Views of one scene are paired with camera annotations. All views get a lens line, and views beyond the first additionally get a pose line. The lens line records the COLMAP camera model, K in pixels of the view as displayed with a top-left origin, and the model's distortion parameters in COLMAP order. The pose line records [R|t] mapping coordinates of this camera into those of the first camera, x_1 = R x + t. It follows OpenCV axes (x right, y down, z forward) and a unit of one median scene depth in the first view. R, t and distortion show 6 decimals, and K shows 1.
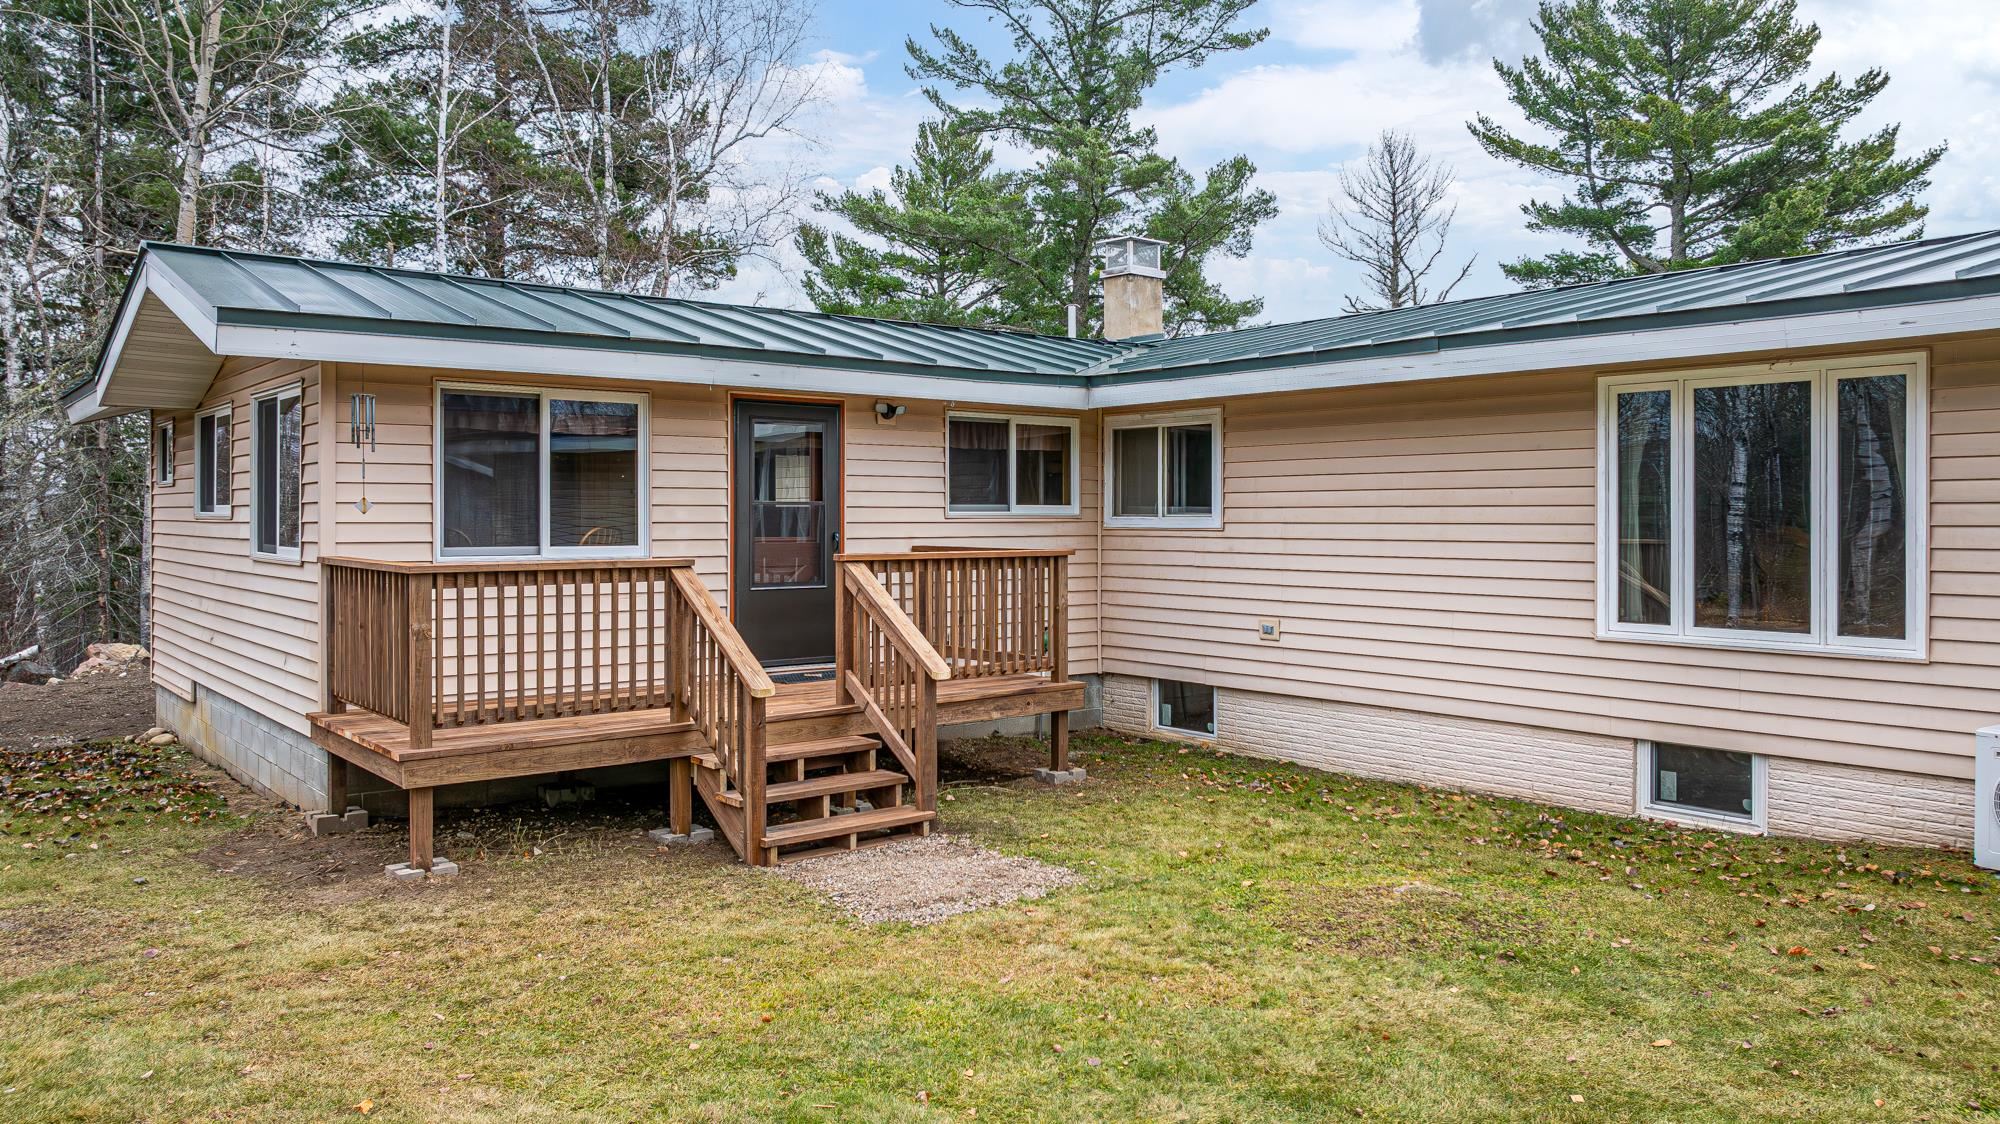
lens RADIAL K [[1414.7, 0, 1010.0], [0, 1414.7, 532.3], [0, 0, 1]] dist [-0.034836, 0.023012]
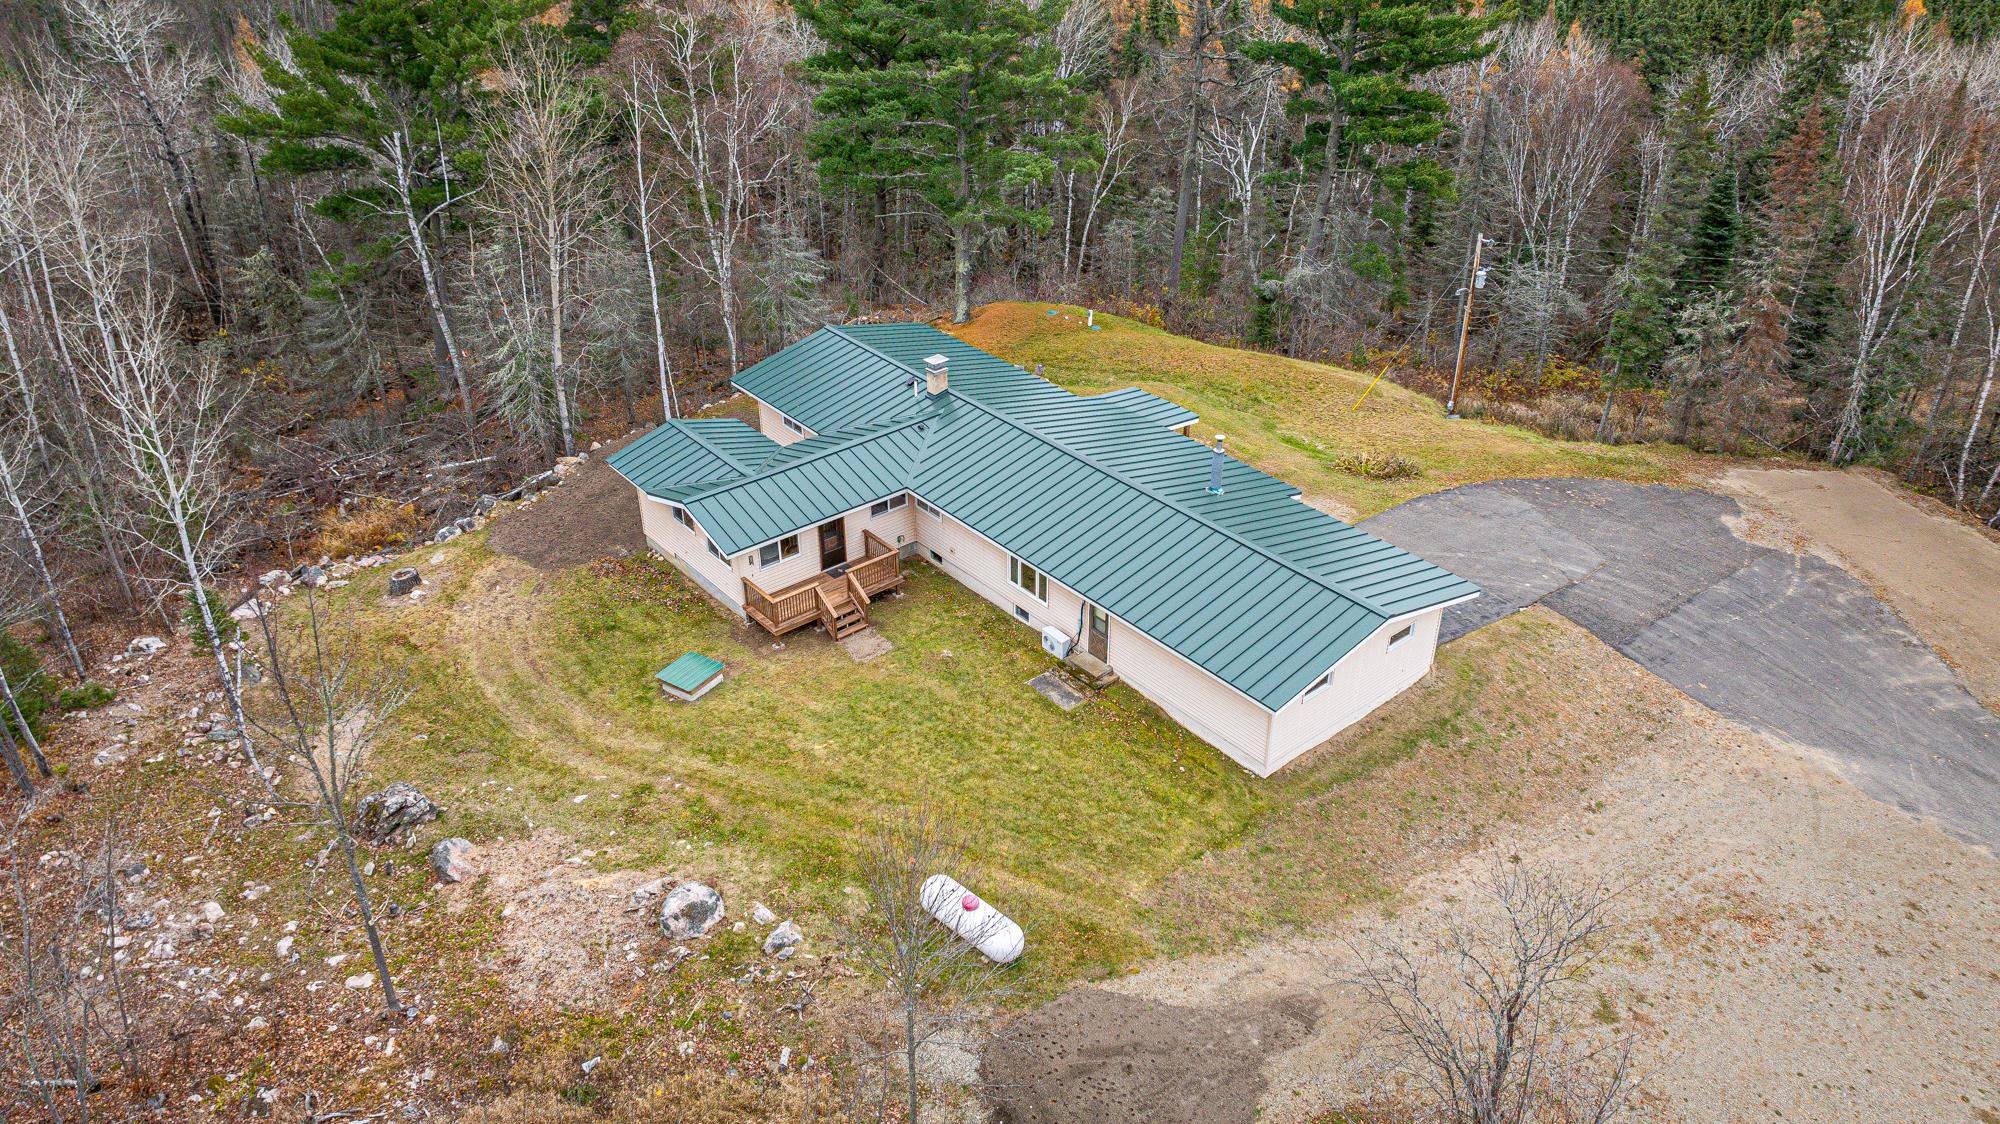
lens RADIAL K [[1414.7, 0, 1000.7], [0, 1414.7, 556.5], [0, 0, 1]] dist [-0.034836, 0.023012]
pose [[0.999987, -0.005120, 0.000847, 0.215767], [0.004000, 0.864376, 0.502831, -1.315056], [-0.003307, -0.502821, 0.864384, -1.685545]]
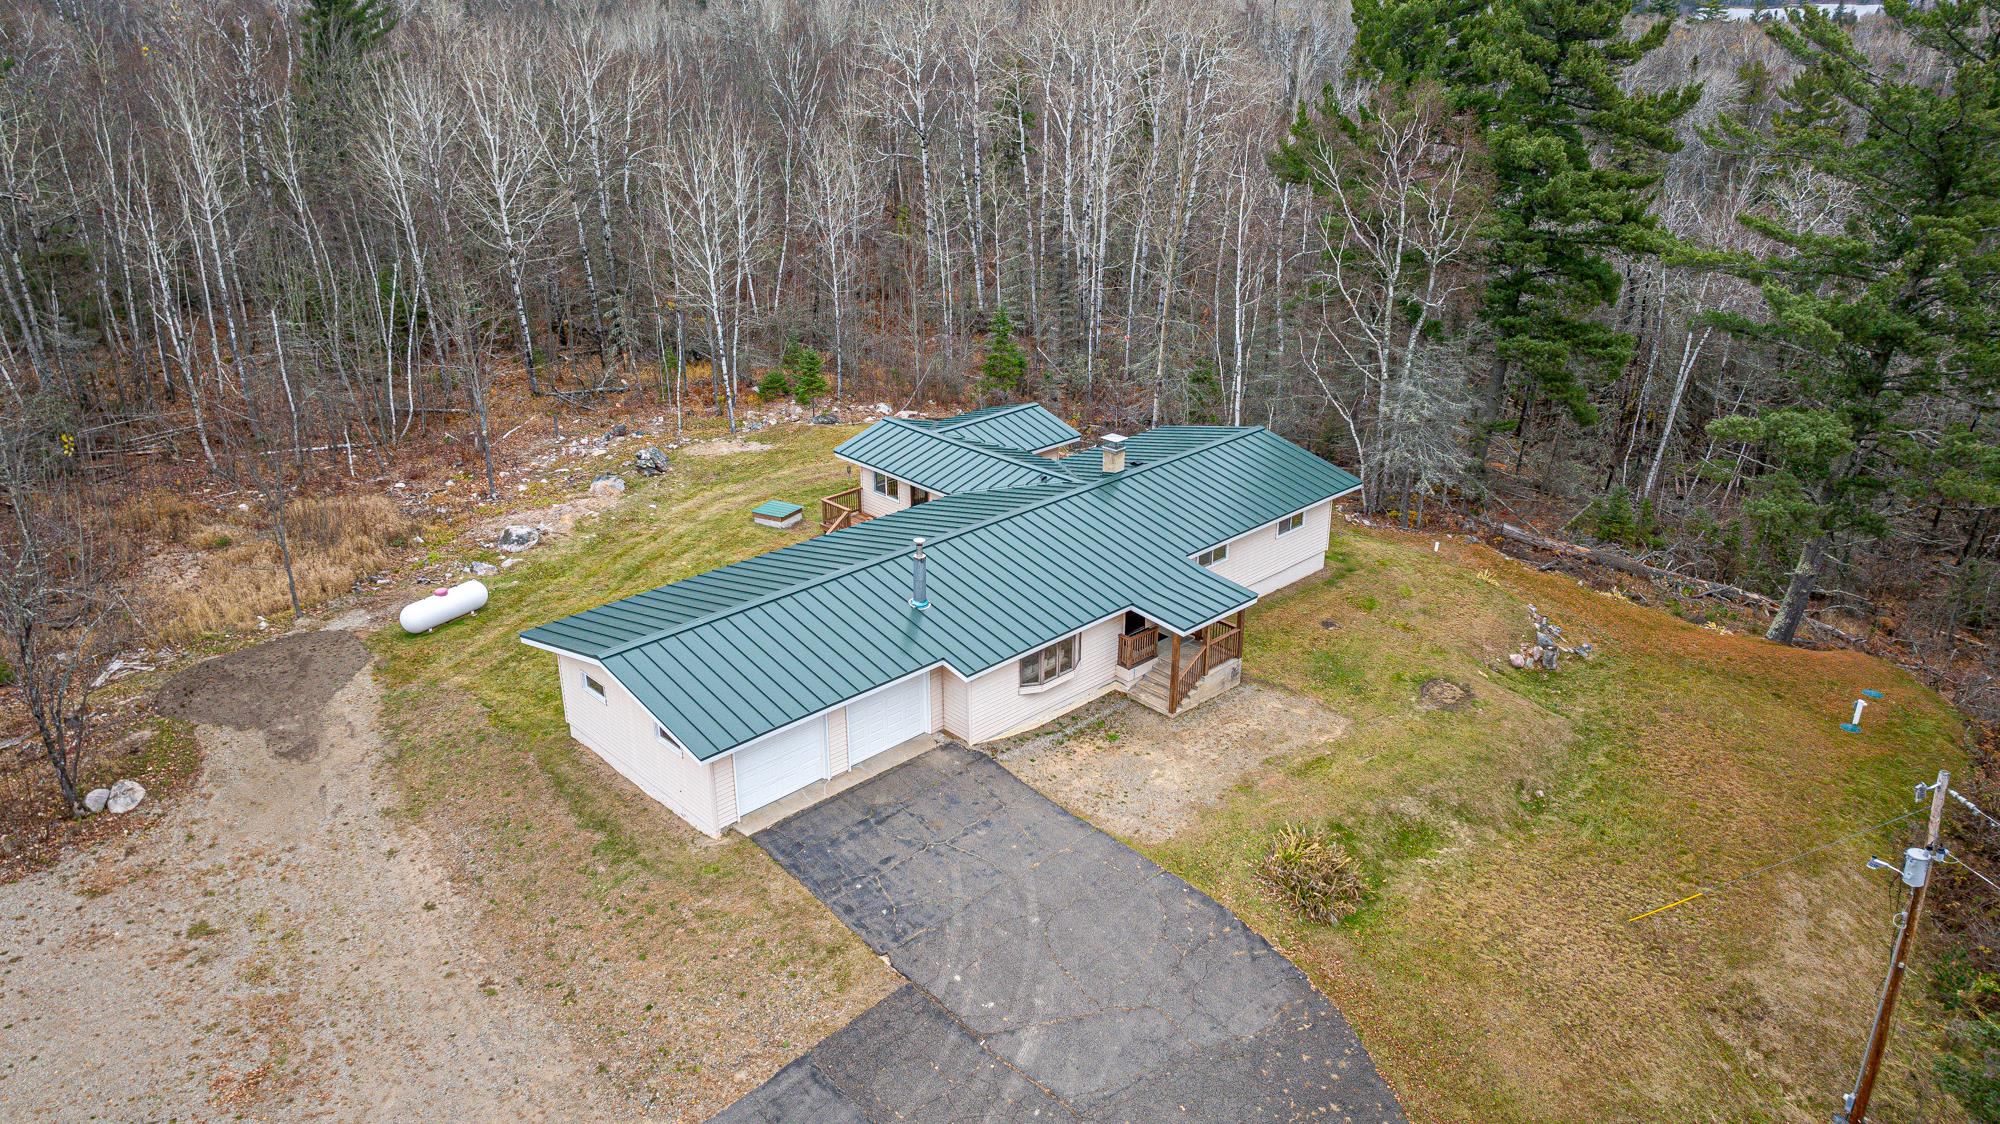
lens RADIAL K [[1414.7, 0, 1004.1], [0, 1414.7, 558.3], [0, 0, 1]] dist [-0.034836, 0.023012]
pose [[0.065375, 0.376420, -0.924140, 2.673088], [-0.002743, 0.926185, 0.377059, -1.017675], [0.997857, -0.022116, 0.061582, 0.623079]]
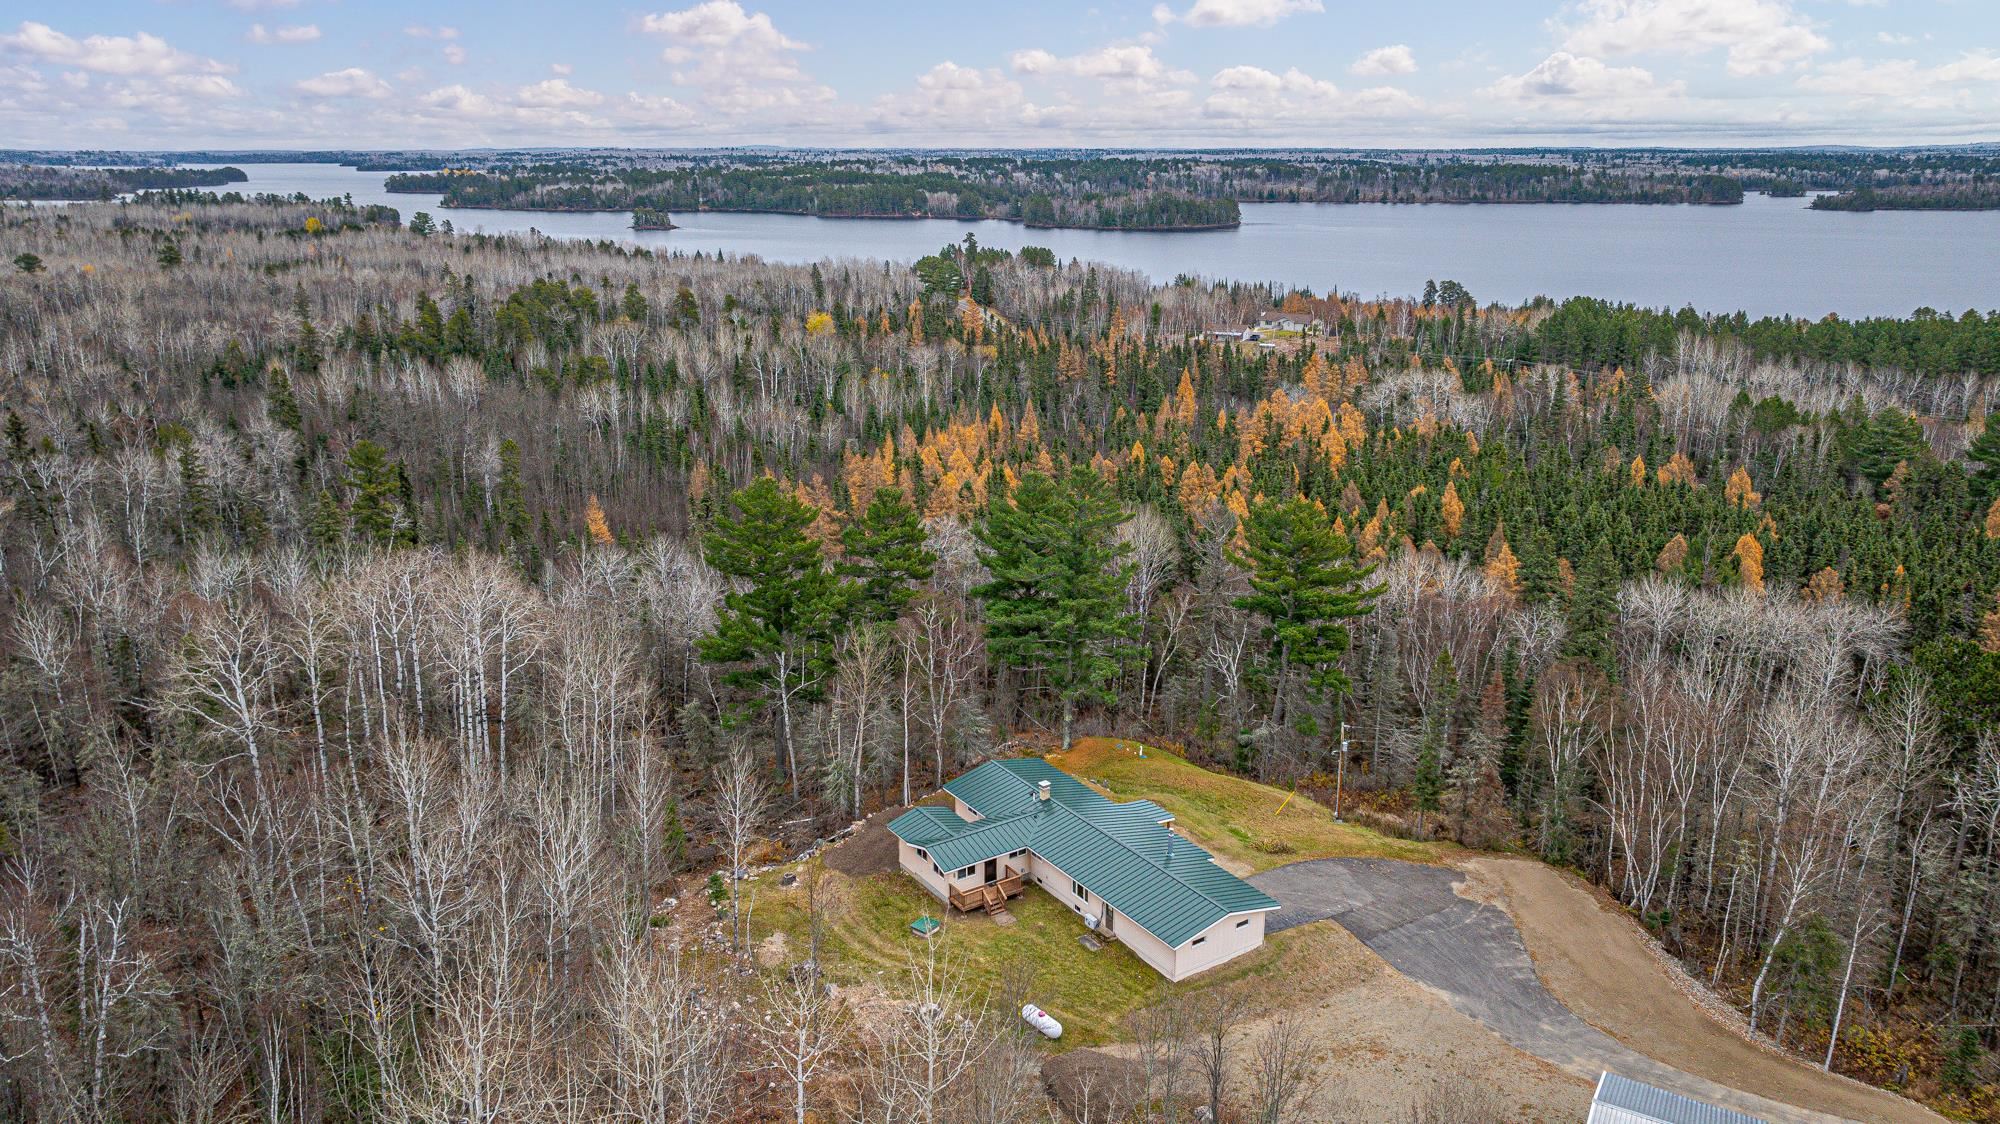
lens RADIAL K [[1414.7, 0, 1001.1], [0, 1414.7, 556.0], [0, 0, 1]] dist [-0.034836, 0.023012]
pose [[0.994853, 0.026429, -0.097820, 0.465612], [0.000971, 0.962855, 0.270016, -2.753825], [0.101323, -0.268721, 0.957874, -4.473050]]
